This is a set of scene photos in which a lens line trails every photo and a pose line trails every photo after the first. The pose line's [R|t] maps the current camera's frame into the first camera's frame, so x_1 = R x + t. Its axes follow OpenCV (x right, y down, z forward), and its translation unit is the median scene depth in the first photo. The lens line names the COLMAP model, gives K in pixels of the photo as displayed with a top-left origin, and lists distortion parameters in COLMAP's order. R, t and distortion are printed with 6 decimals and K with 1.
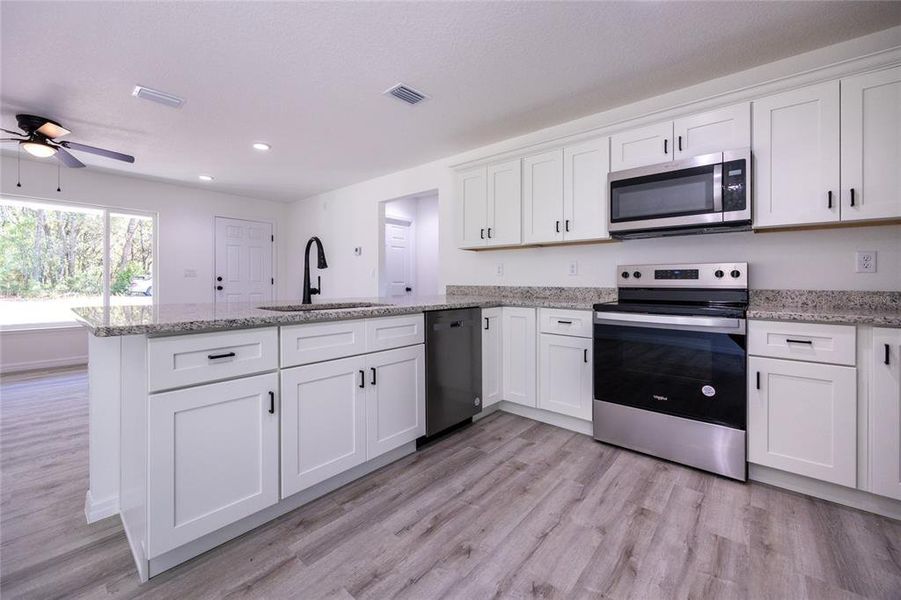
lens RADIAL K [[370.2, 0, 426.7], [0, 370.2, 281.3], [0, 0, 1]] dist [-0.003371, -0.000318]
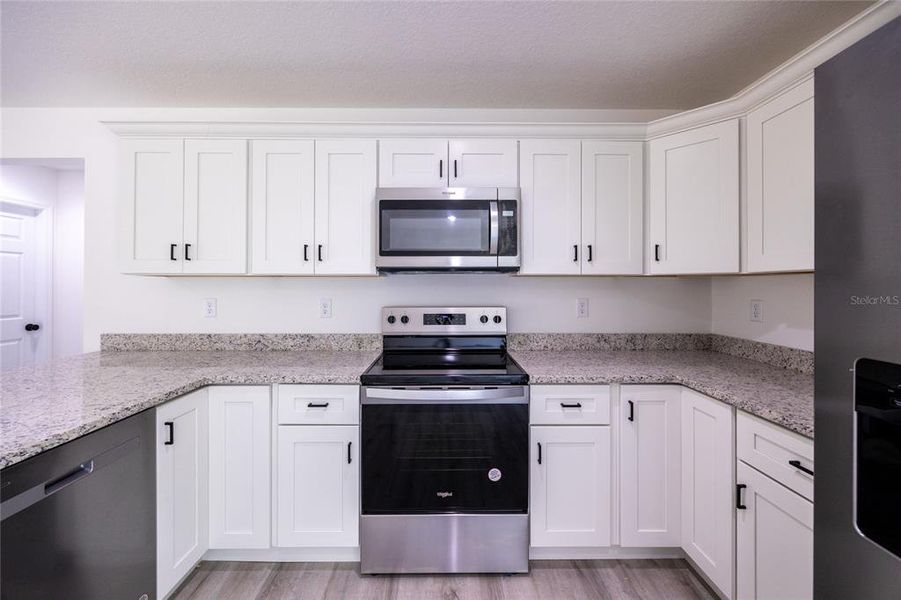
lens RADIAL K [[352.8, 0, 448.5], [0, 352.8, 283.8], [0, 0, 1]] dist [-0.002068, -0.000083]
pose [[0.734801, 0.002566, 0.678278, 0.131053], [-0.001697, 0.999997, -0.001945, -0.109576], [-0.678281, 0.000278, 0.734803, 0.423018]]
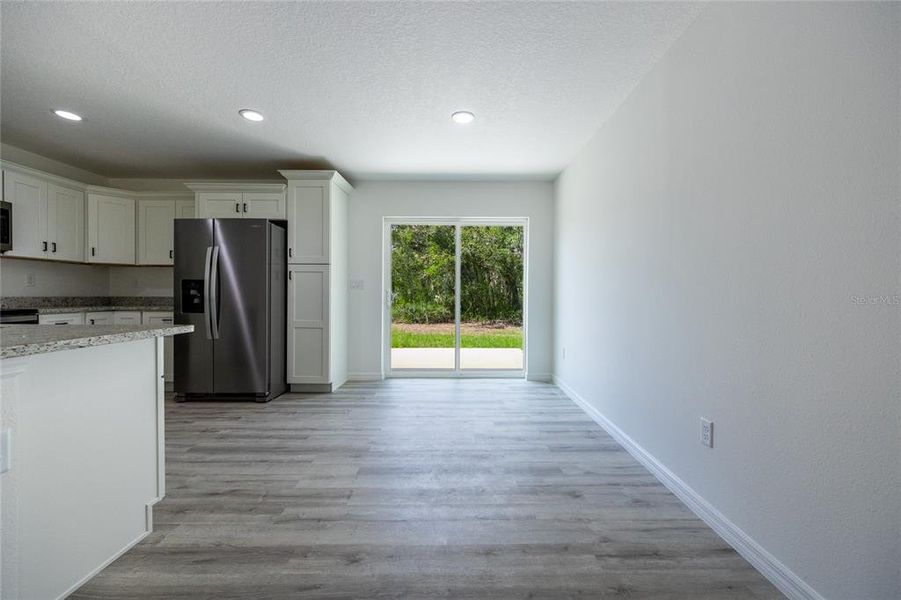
lens RADIAL K [[363.0, 0, 450.5], [0, 363.0, 300.0], [0, 0, 1]] dist [-0.000845, -0.000147]
pose [[-0.658751, -0.020973, 0.752069, -1.290360], [-0.008528, 0.999755, 0.020411, -0.009517], [-0.752313, 0.007032, -0.658769, 0.556698]]
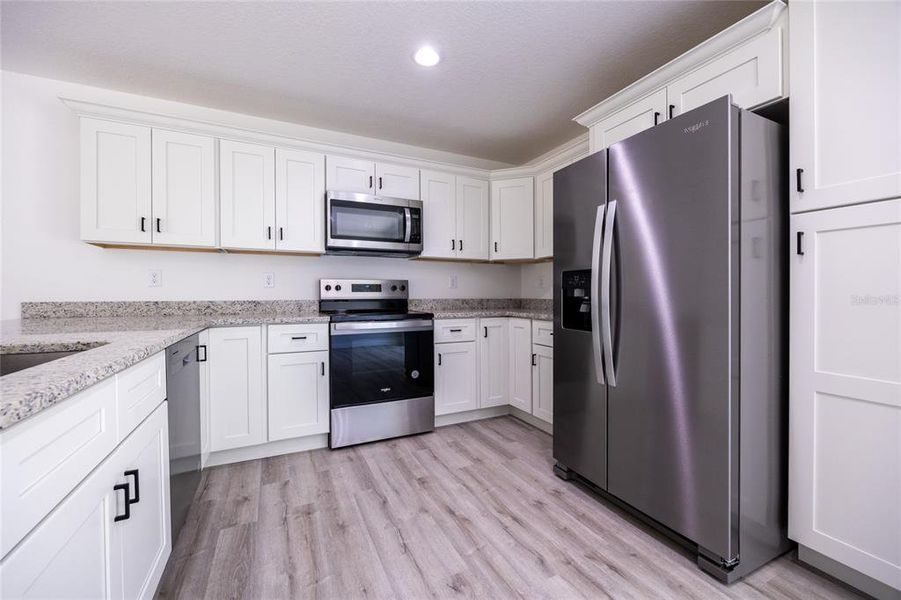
lens RADIAL K [[356.2, 0, 450.2], [0, 356.2, 293.2], [0, 0, 1]] dist [-0.001112, -0.000035]
pose [[0.366413, -0.004143, 0.930443, -0.349839], [0.003267, 0.999990, 0.003166, -0.004173], [-0.930447, 0.001880, 0.366422, 0.343878]]
